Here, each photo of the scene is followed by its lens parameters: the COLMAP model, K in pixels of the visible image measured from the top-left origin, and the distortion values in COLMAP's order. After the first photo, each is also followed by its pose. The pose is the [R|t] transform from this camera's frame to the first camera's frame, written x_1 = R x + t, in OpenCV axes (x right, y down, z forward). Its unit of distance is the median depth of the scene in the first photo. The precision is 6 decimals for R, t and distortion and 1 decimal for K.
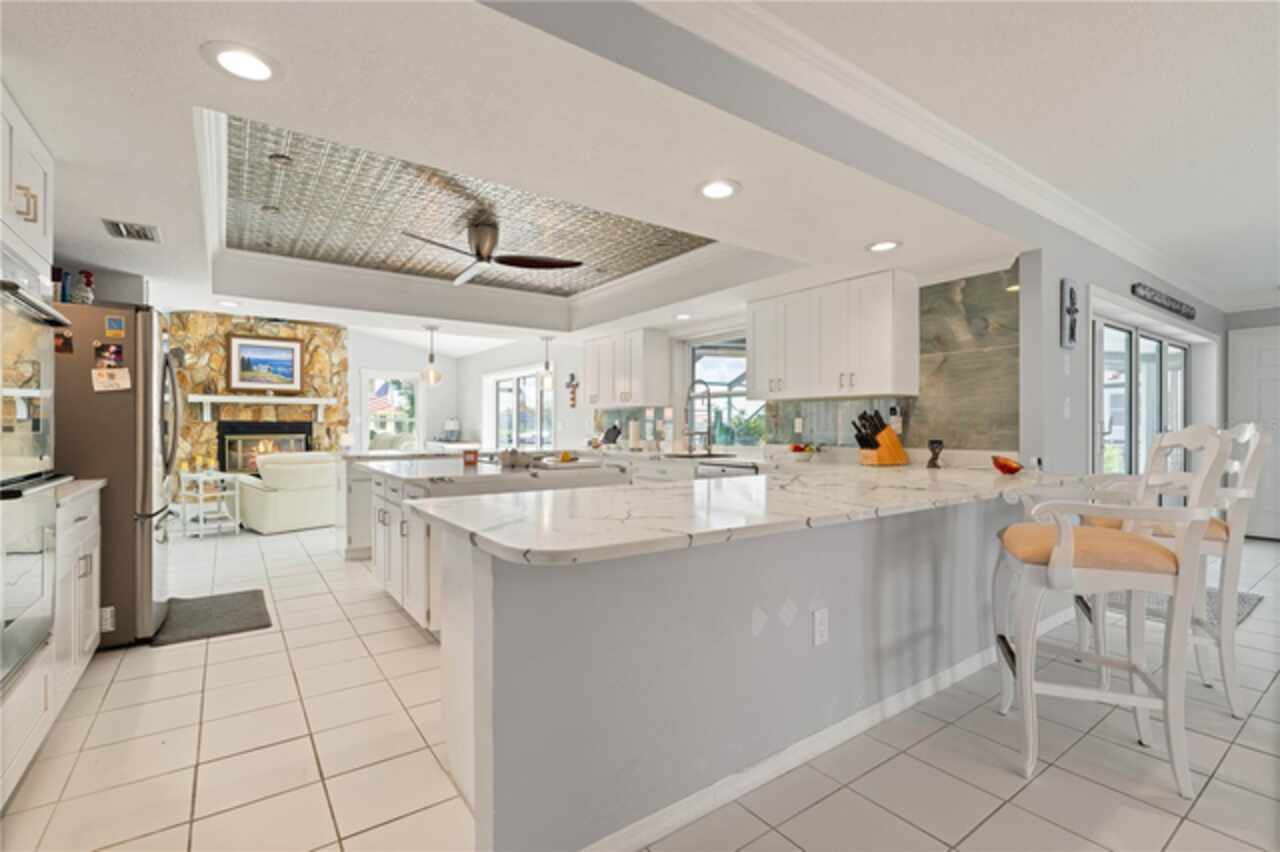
lens RADIAL K [[577.8, 0, 643.8], [0, 577.8, 430.2], [0, 0, 1]] dist [-0.006749, -0.000022]
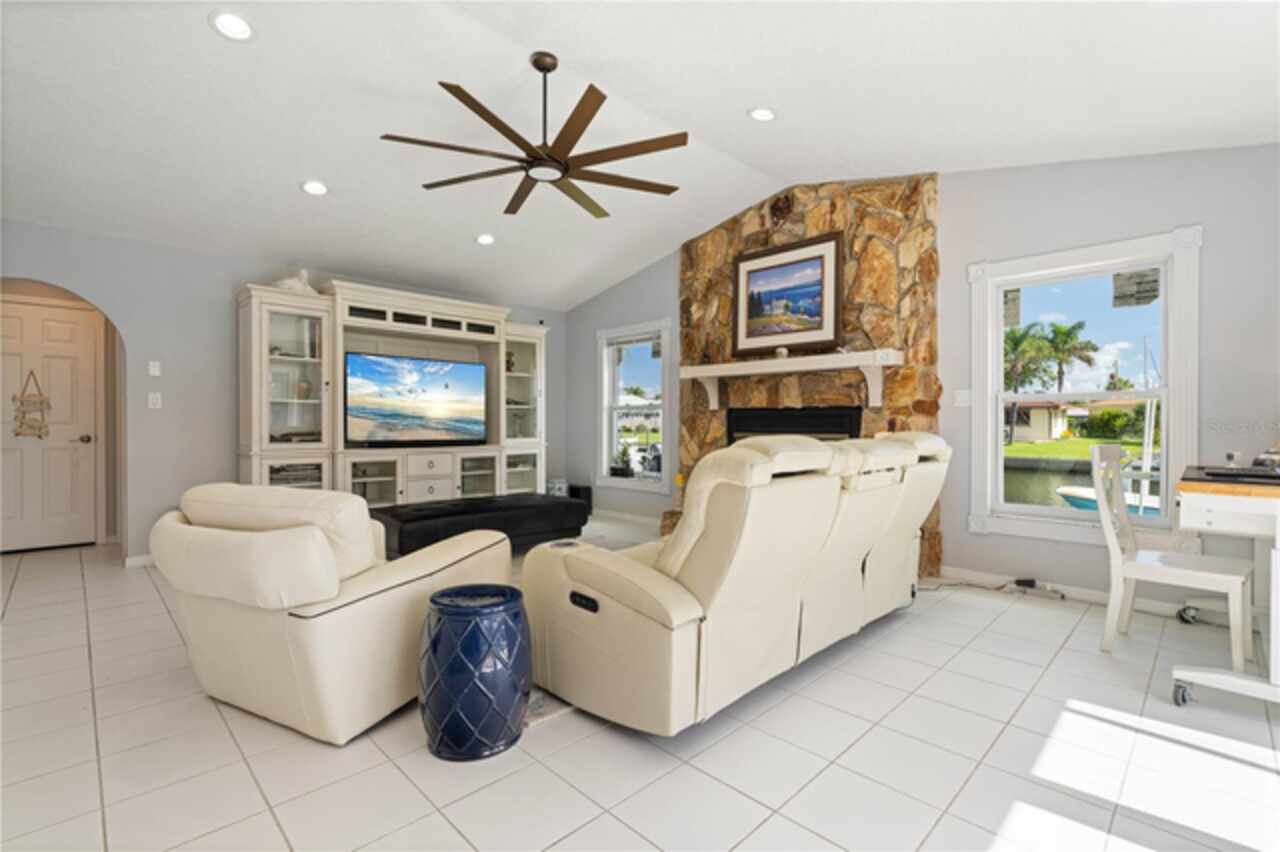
lens RADIAL K [[577.8, 0, 643.8], [0, 577.8, 430.2], [0, 0, 1]] dist [-0.006749, -0.000022]
pose [[0.158179, 0.011821, -0.987340, -0.156489], [-0.009712, 0.999899, 0.010416, 0.001173], [0.987363, 0.007941, 0.158278, 0.797072]]
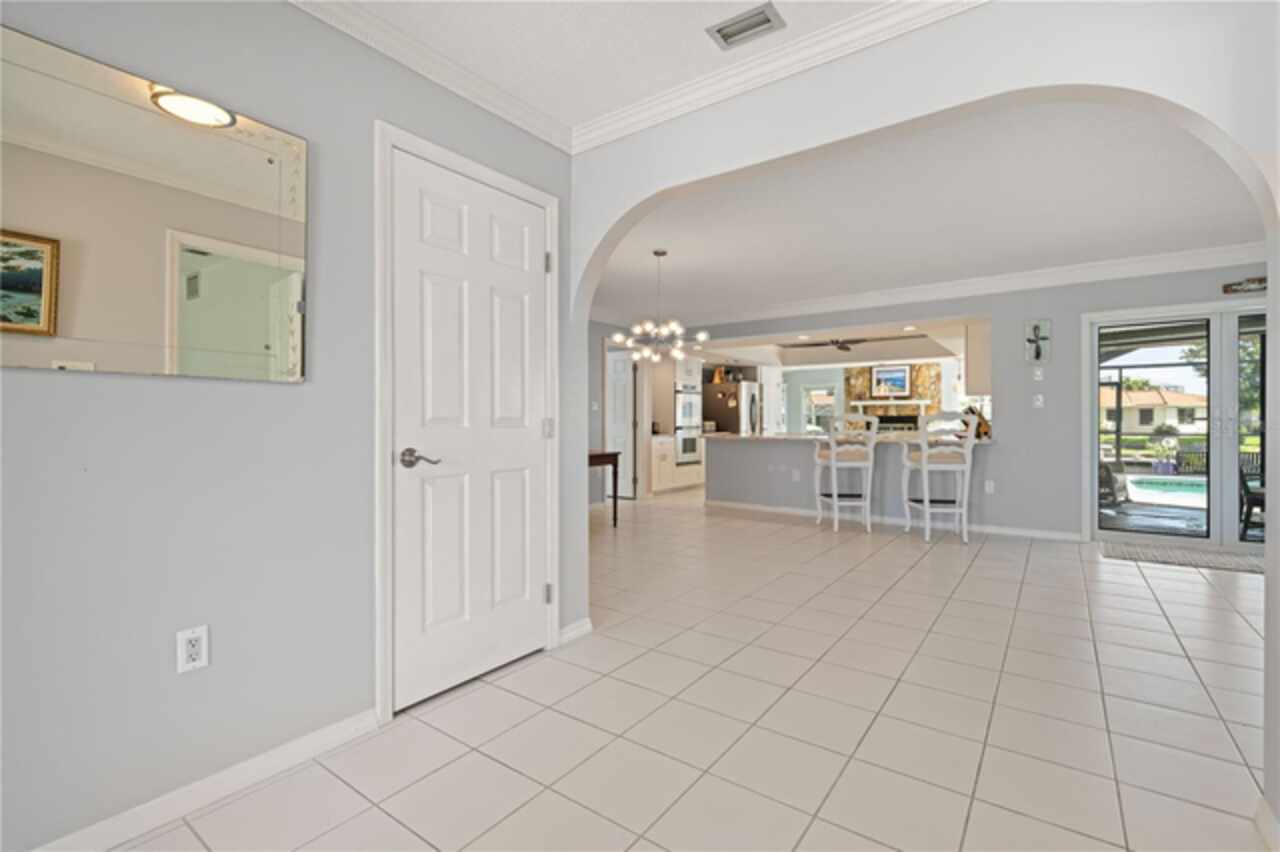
lens RADIAL K [[577.8, 0, 643.8], [0, 577.8, 430.2], [0, 0, 1]] dist [-0.006749, -0.000022]
pose [[0.312712, 0.012135, -0.949771, 0.691376], [-0.005983, 0.999924, 0.010806, 0.012474], [0.949829, 0.002303, 0.312760, -0.181827]]
